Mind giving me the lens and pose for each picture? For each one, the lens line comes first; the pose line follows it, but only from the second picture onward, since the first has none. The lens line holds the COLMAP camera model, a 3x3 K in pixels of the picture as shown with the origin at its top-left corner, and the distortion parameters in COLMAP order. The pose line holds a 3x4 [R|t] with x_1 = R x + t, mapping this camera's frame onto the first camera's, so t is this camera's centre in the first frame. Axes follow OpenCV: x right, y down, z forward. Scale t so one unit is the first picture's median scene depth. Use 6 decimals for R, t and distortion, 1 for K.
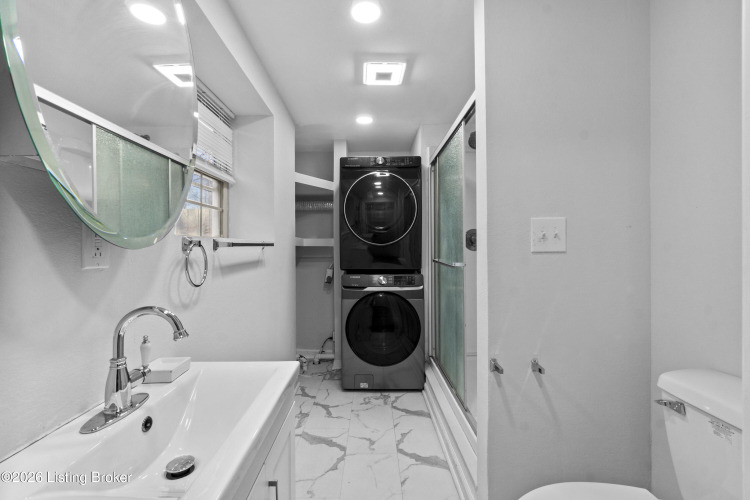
lens RADIAL K [[325.3, 0, 370.2], [0, 325.3, 251.2], [0, 0, 1]] dist [-0.003565, -0.000449]
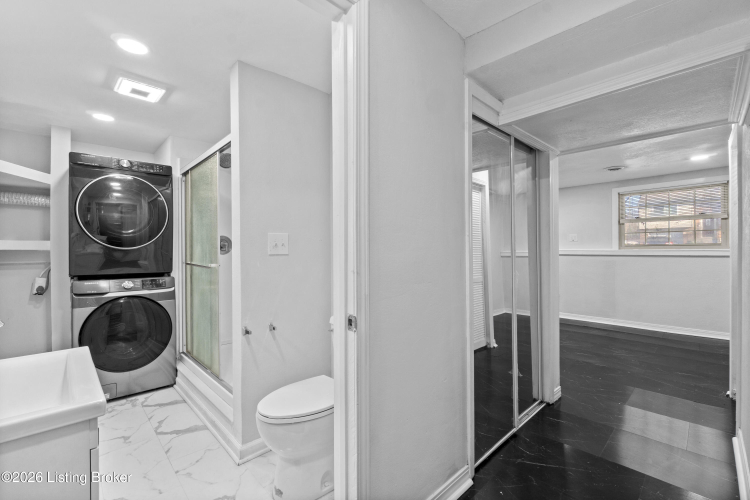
lens RADIAL K [[325.3, 0, 371.4], [0, 325.3, 252.2], [0, 0, 1]] dist [-0.003565, -0.000449]
pose [[0.723403, 0.000585, 0.690426, -0.112720], [0.005644, 0.999961, -0.006761, 0.001810], [-0.690403, 0.008788, 0.723372, -0.236397]]
